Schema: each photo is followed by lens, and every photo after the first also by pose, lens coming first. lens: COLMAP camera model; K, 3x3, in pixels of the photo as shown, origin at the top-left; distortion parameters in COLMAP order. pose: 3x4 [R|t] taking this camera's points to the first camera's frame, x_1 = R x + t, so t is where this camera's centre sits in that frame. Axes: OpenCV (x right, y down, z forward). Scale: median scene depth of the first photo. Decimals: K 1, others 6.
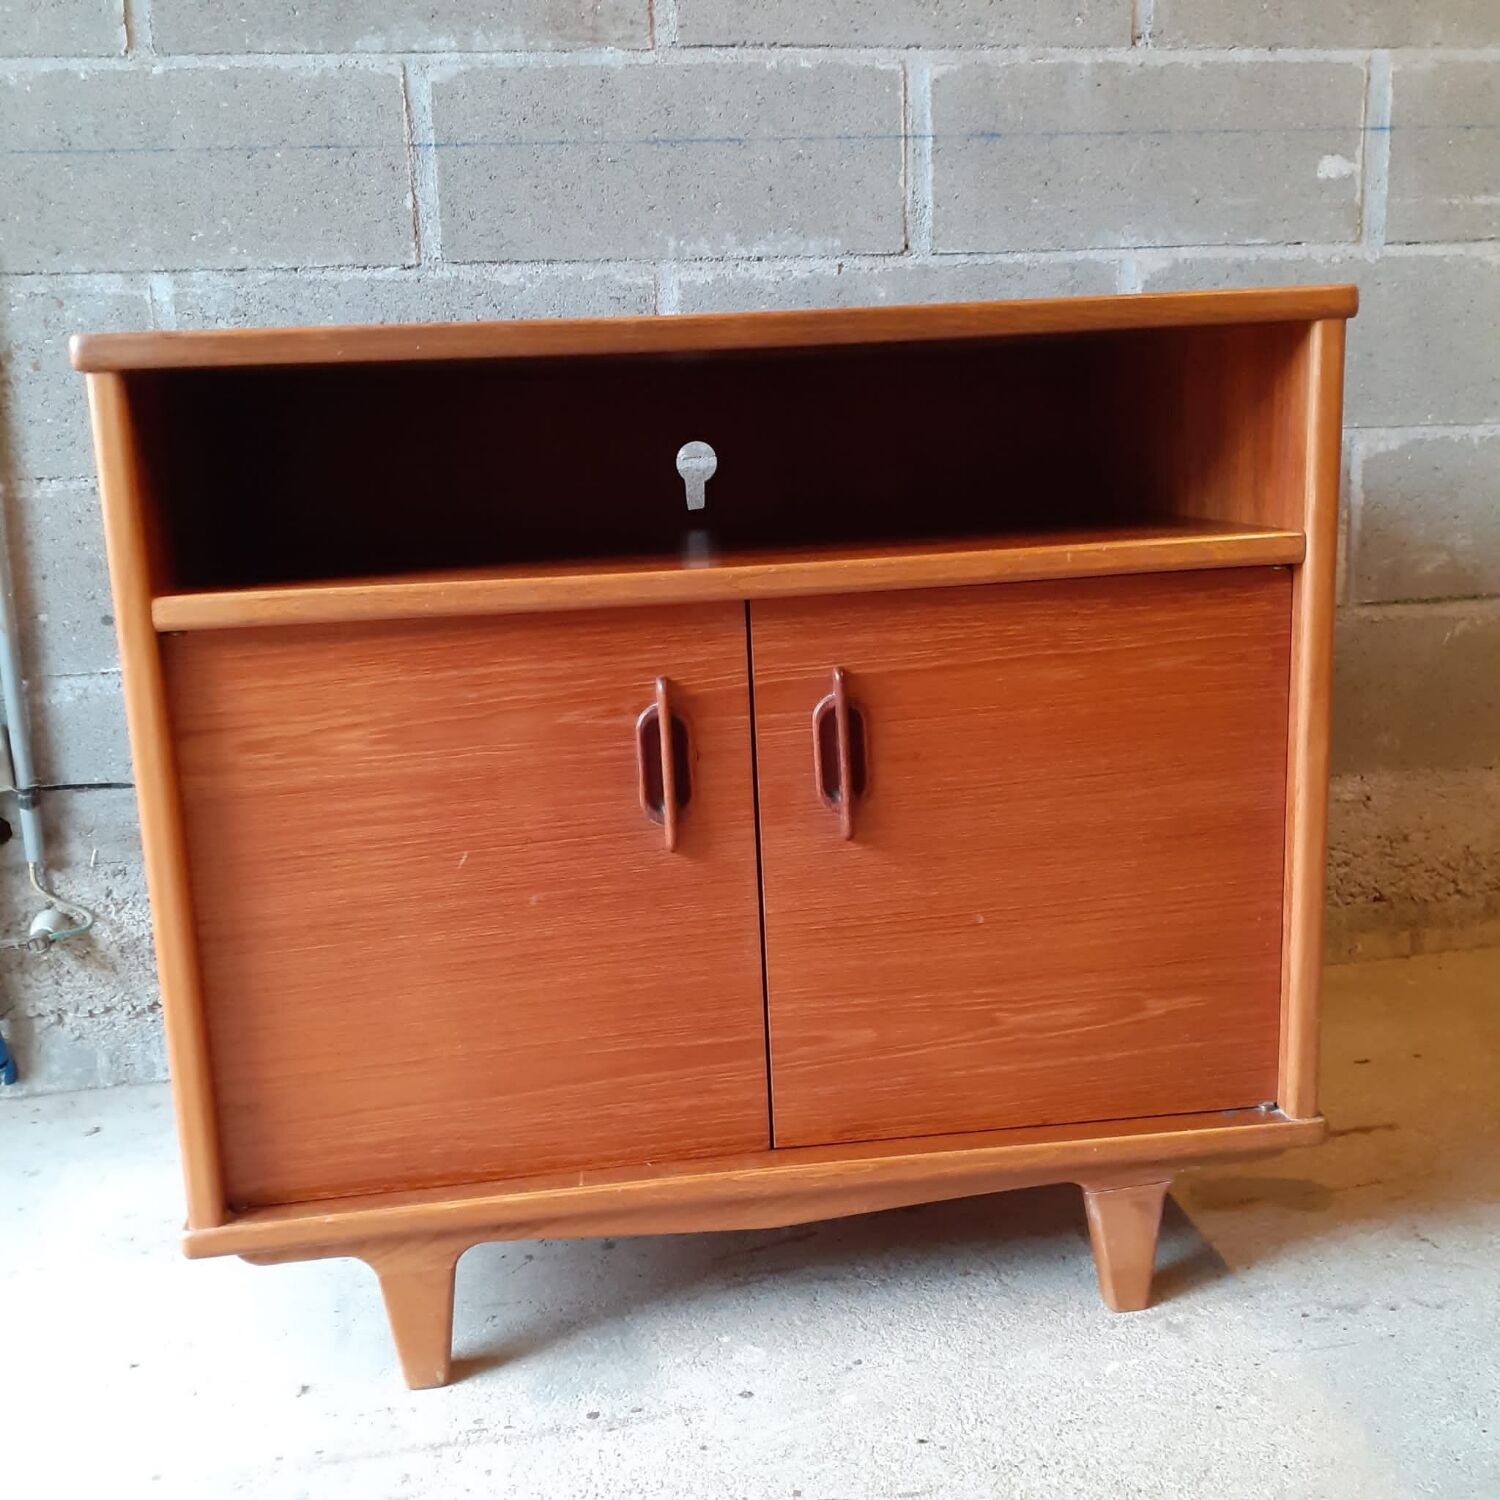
lens RADIAL K [[1606.2, 0, 748.2], [0, 1606.2, 746.1], [0, 0, 1]] dist [0.149657, -0.404802]
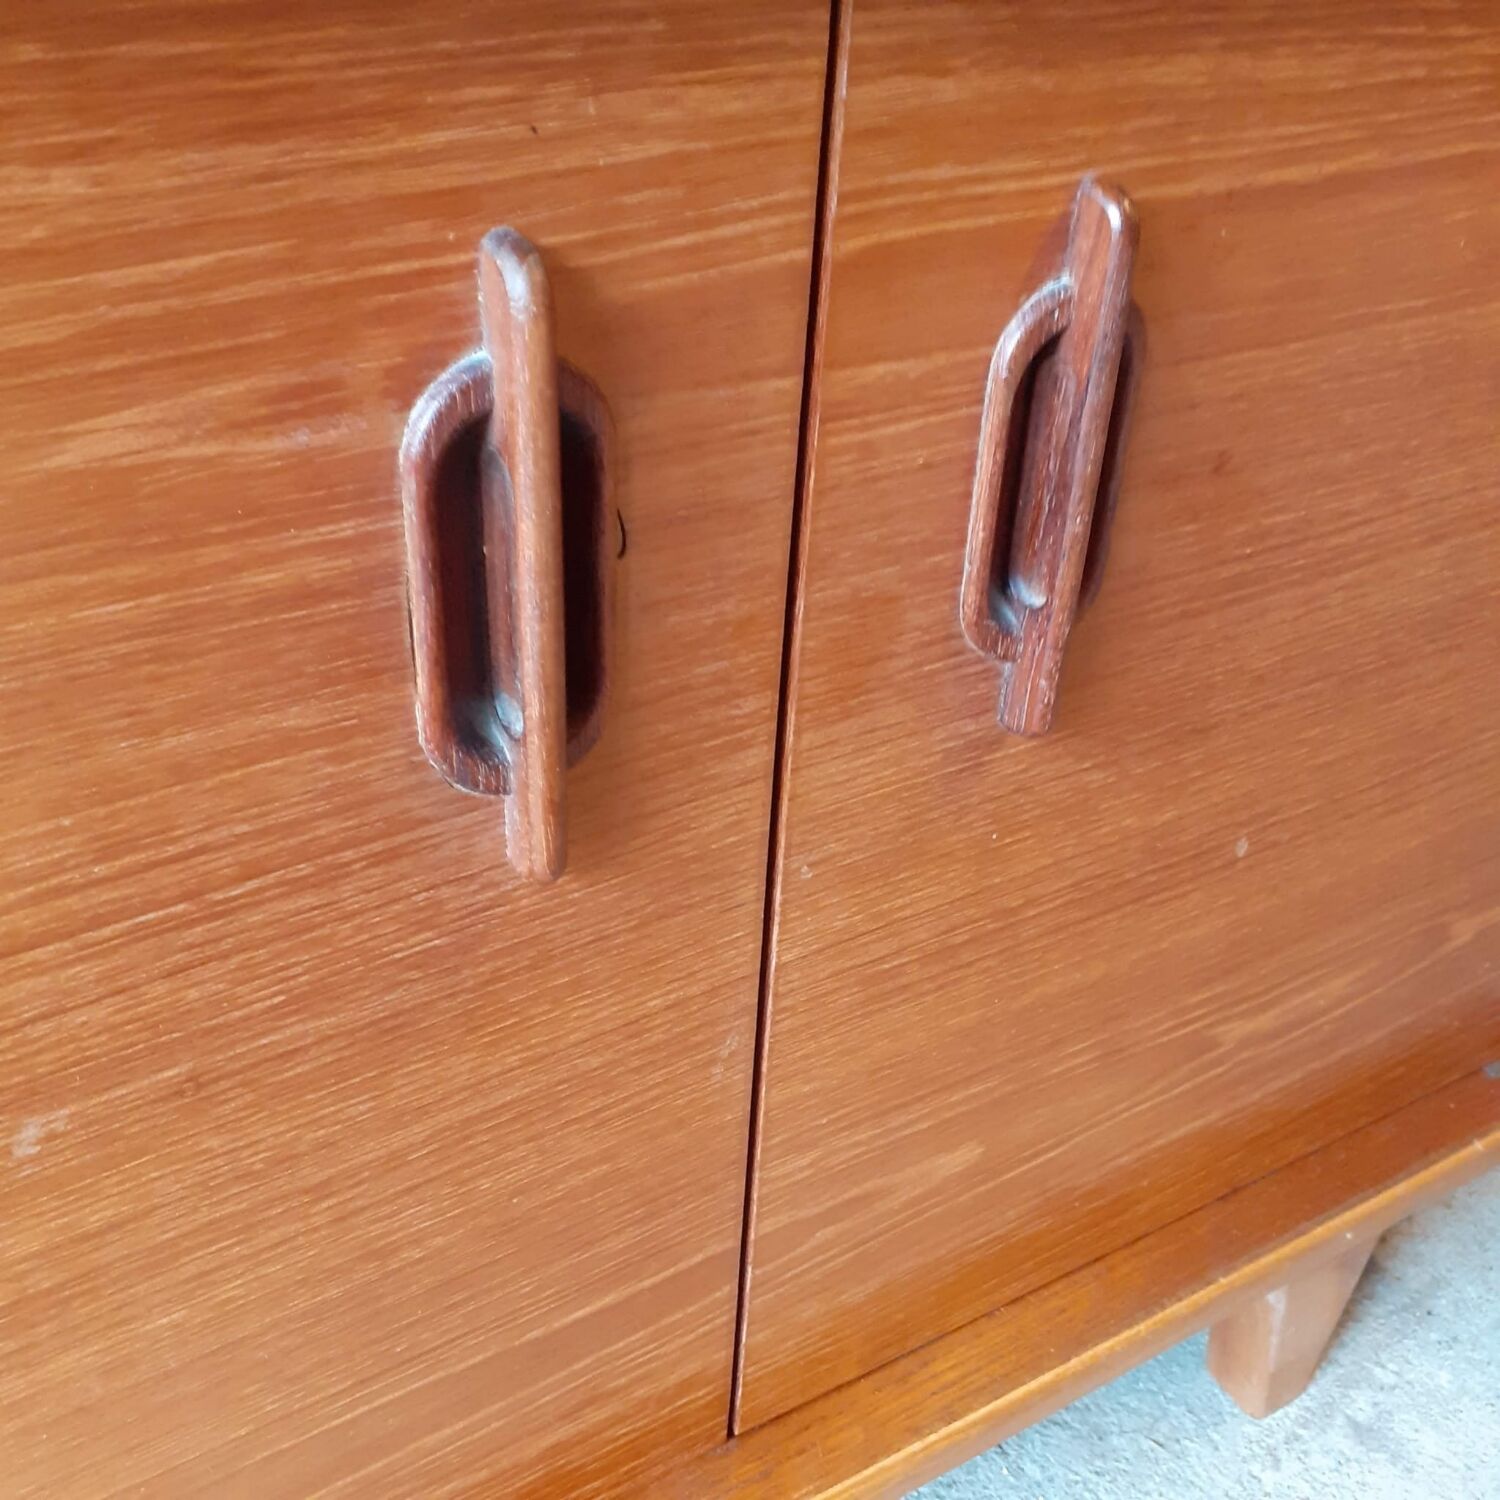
lens RADIAL K [[1605.3, 0, 745.9], [0, 1605.3, 767.4], [0, 0, 1]] dist [0.158188, -0.400268]
pose [[0.909686, -0.142547, 0.390067, -0.115900], [-0.011981, 0.929849, 0.367747, -0.054672], [-0.415124, -0.339208, 0.844162, 0.715678]]
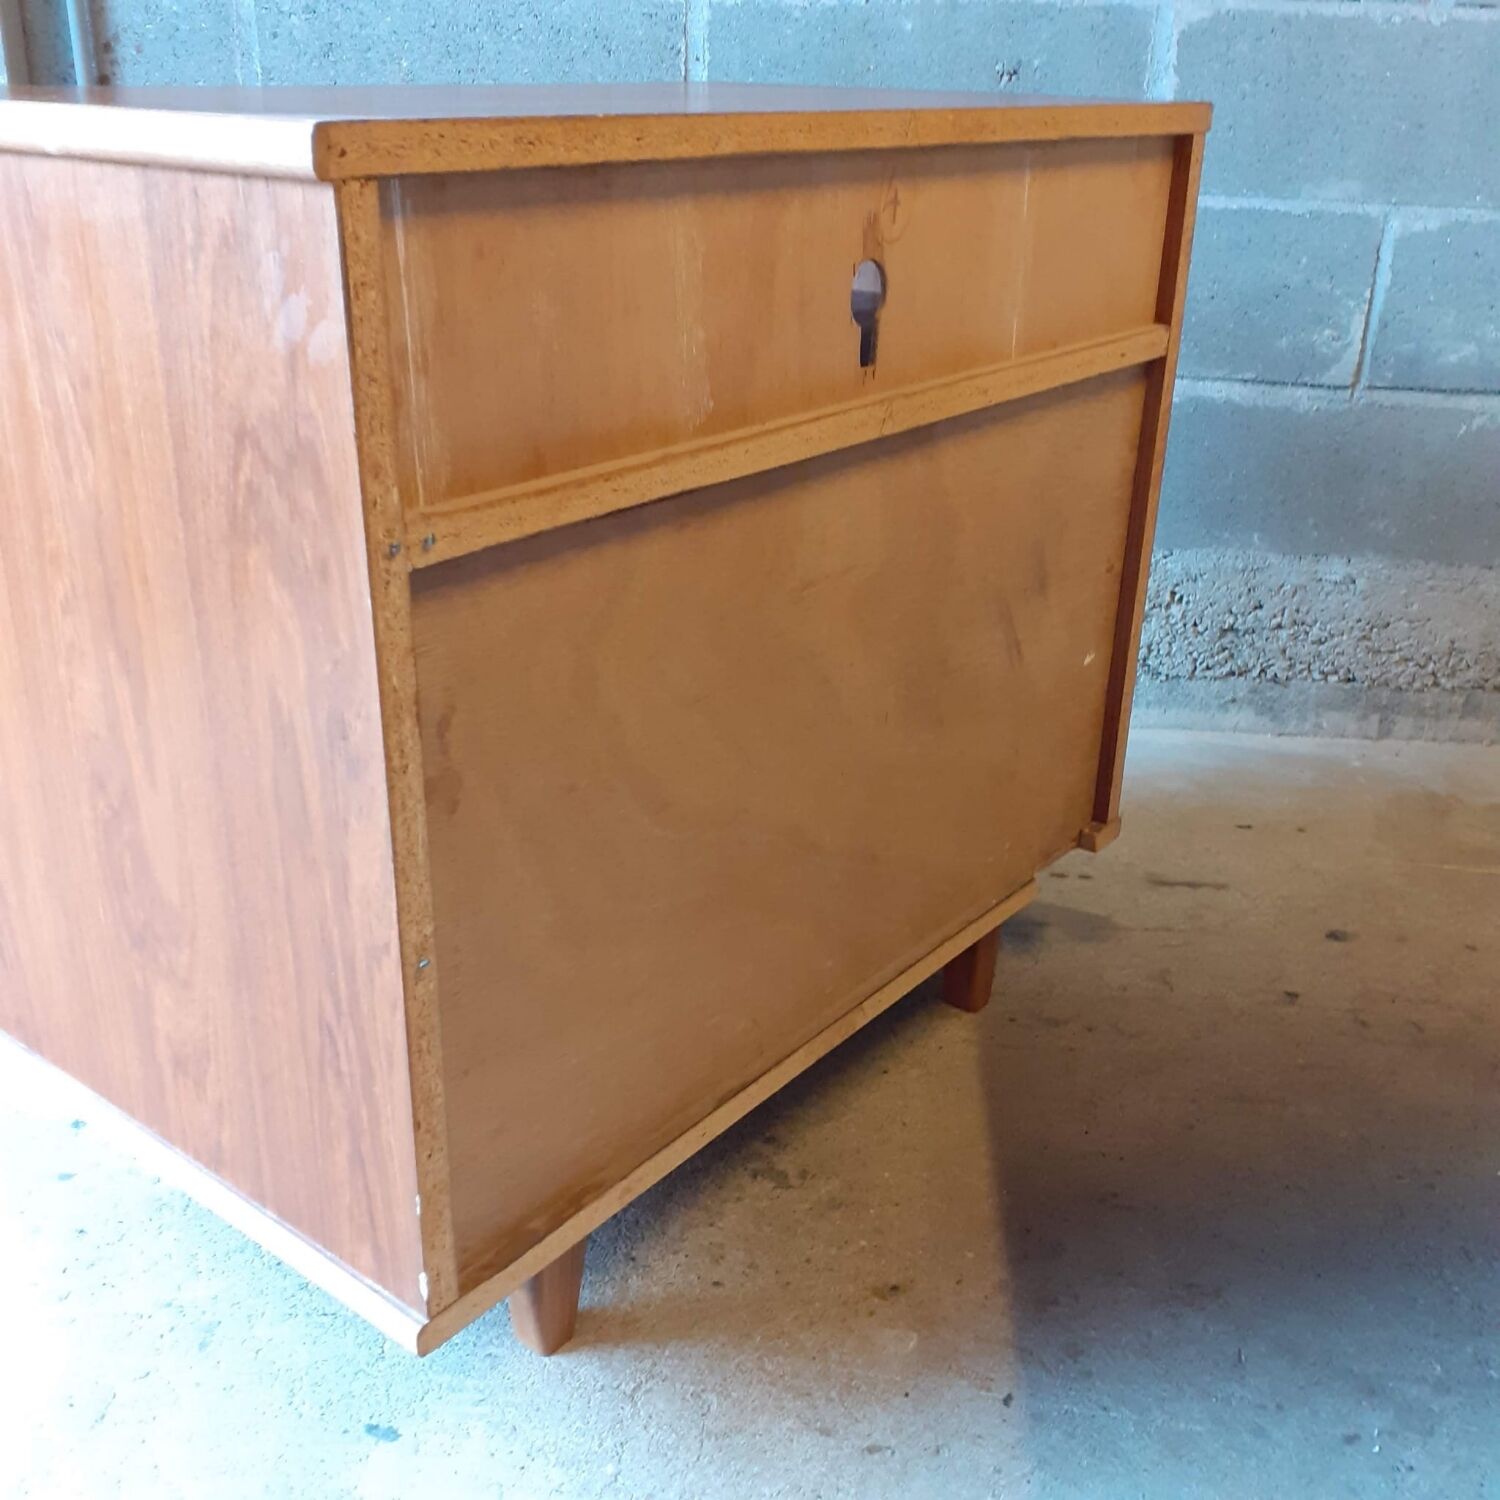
lens RADIAL K [[1641.3, 0, 744.6], [0, 1641.3, 751.7], [0, 0, 1]] dist [0.011531, -0.022776]
pose [[0.969805, 0.154167, -0.188972, 0.358640], [-0.111681, 0.969572, 0.217848, -0.074077], [0.216807, -0.190165, 0.957513, -0.136599]]
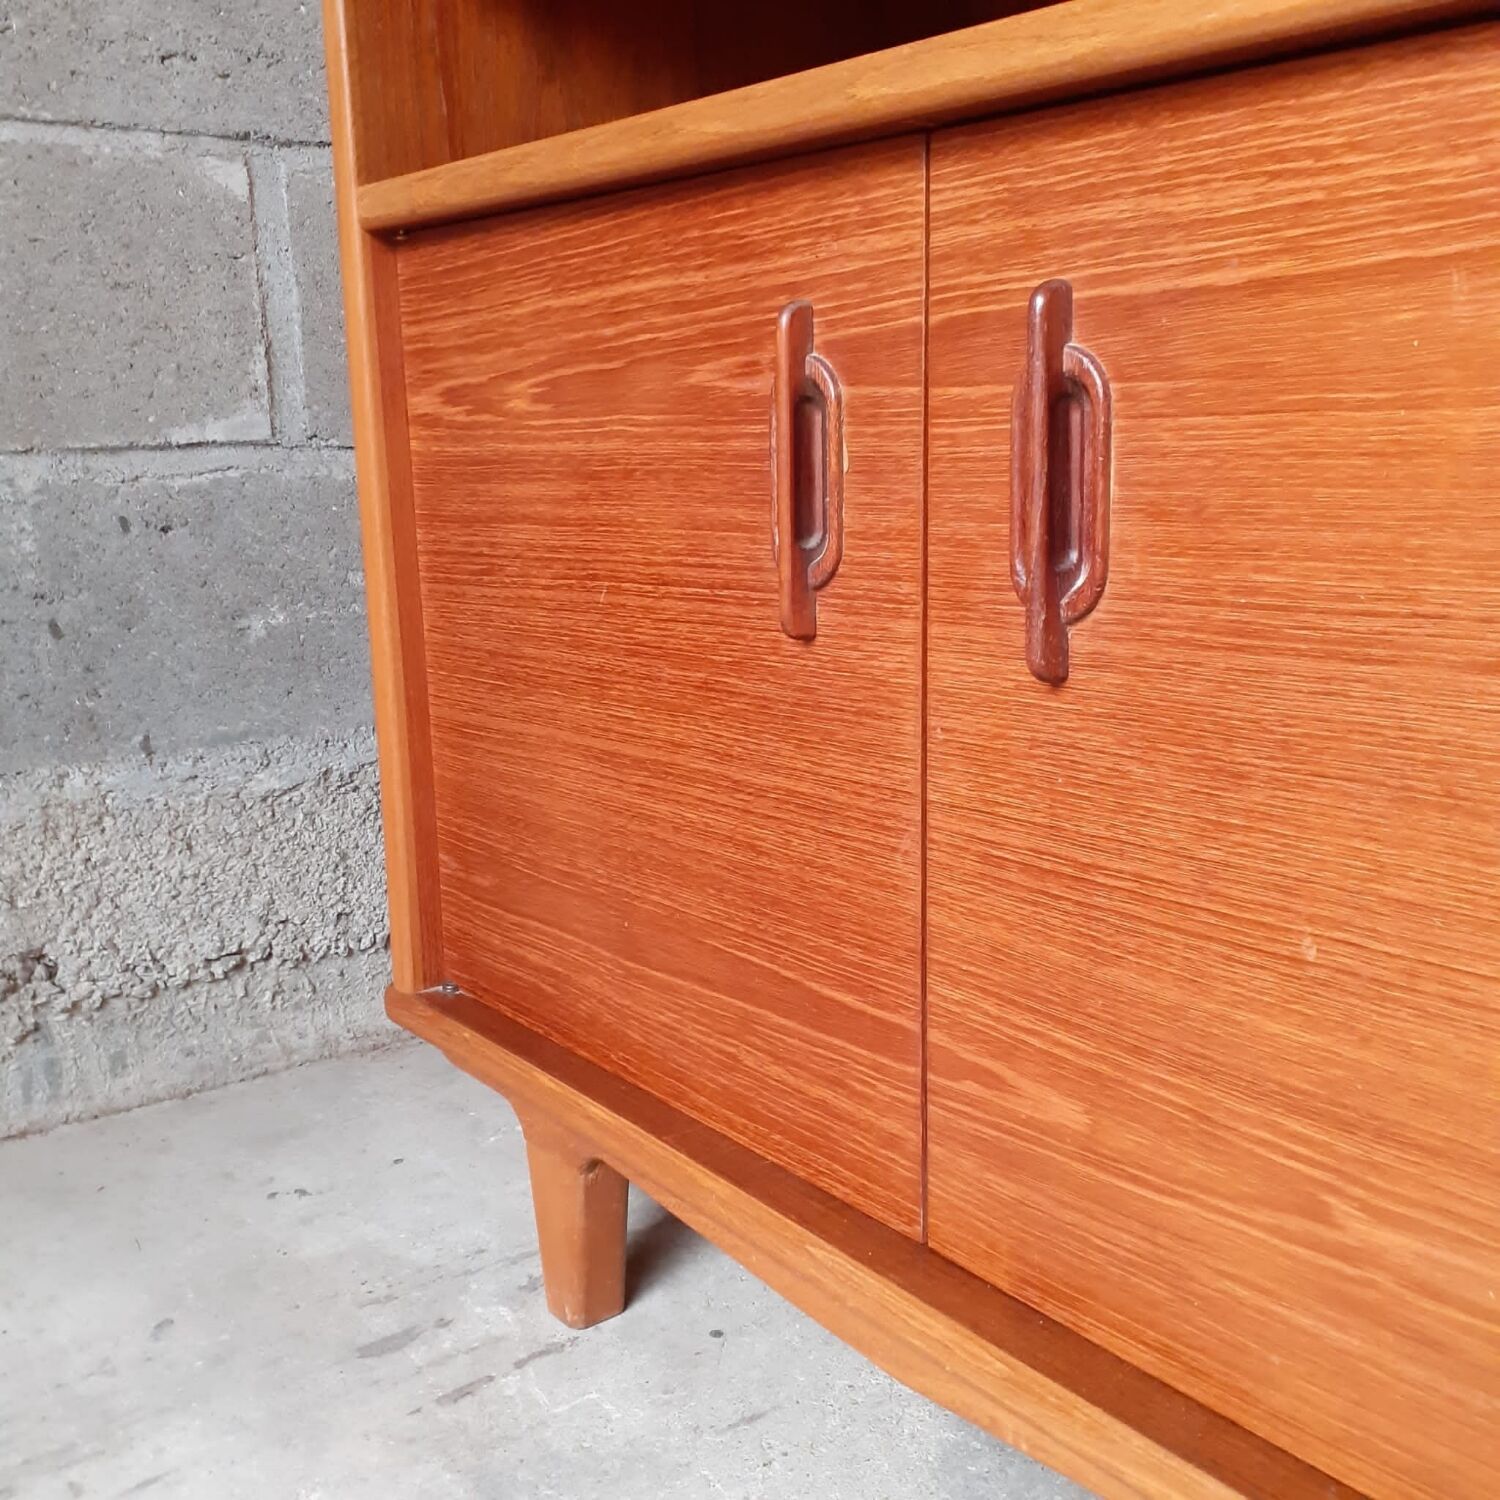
lens RADIAL K [[1605.3, 0, 745.9], [0, 1605.3, 767.4], [0, 0, 1]] dist [0.158188, -0.400268]
pose [[0.510283, 0.225583, -0.829894, 0.391404], [-0.166459, 0.972644, 0.162034, 0.021467], [0.843743, 0.055460, 0.533874, 0.660544]]
